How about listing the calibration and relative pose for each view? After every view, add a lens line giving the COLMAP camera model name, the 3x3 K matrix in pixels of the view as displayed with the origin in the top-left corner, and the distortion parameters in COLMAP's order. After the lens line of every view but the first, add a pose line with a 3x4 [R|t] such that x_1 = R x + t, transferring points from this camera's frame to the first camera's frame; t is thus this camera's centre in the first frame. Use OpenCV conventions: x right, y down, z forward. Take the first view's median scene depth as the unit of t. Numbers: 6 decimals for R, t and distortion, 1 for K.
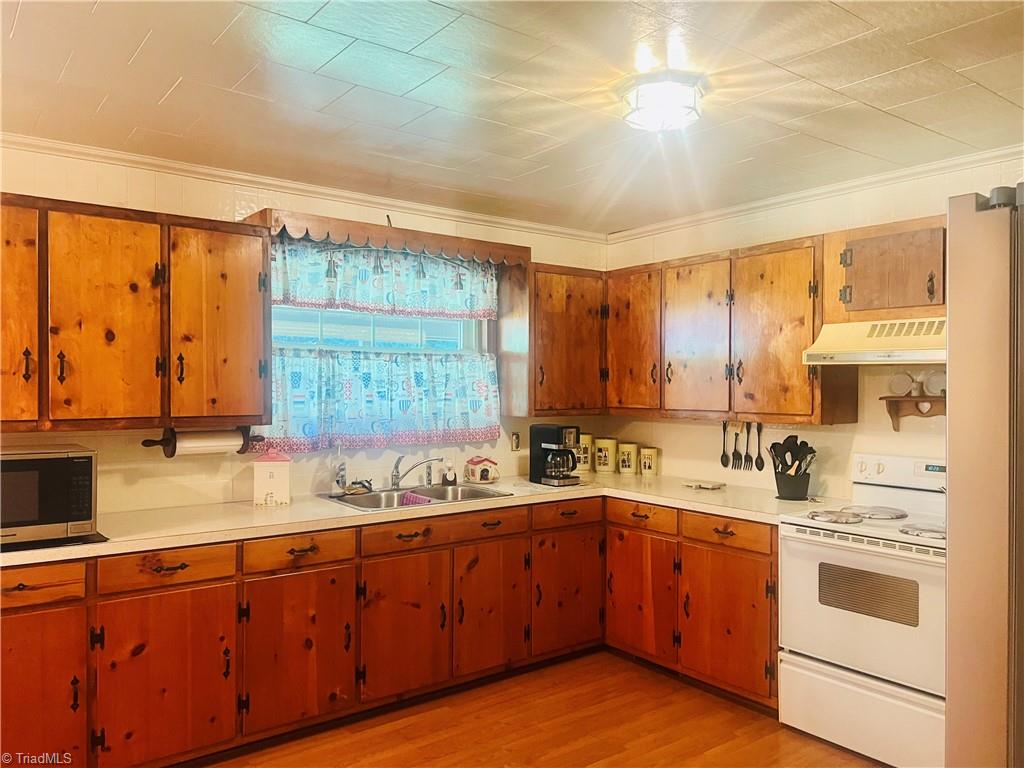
lens RADIAL K [[763.7, 0, 512.0], [0, 763.7, 384.0], [0, 0, 1]] dist [0.027230, -0.005067]
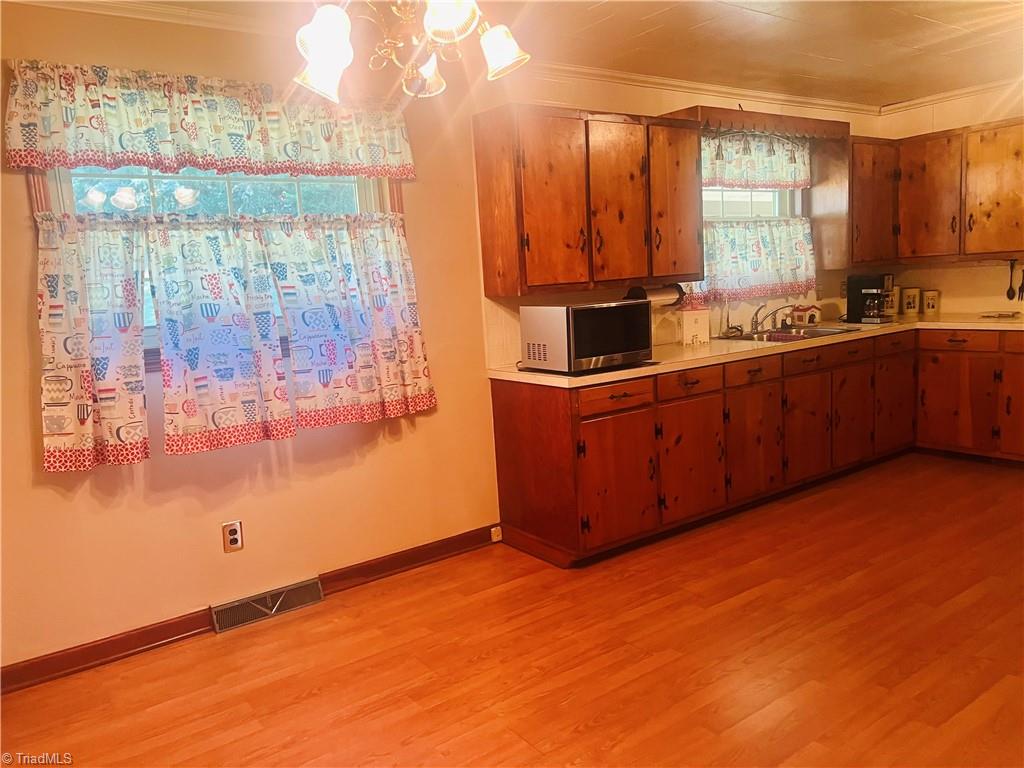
lens RADIAL K [[876.8, 0, 512.0], [0, 876.8, 384.0], [0, 0, 1]] dist [0.080635, 0.001005]
pose [[0.997081, -0.063659, 0.042156, -0.590394], [0.057879, 0.990282, 0.126457, 0.015978], [-0.049797, -0.123648, 0.991076, -0.391460]]
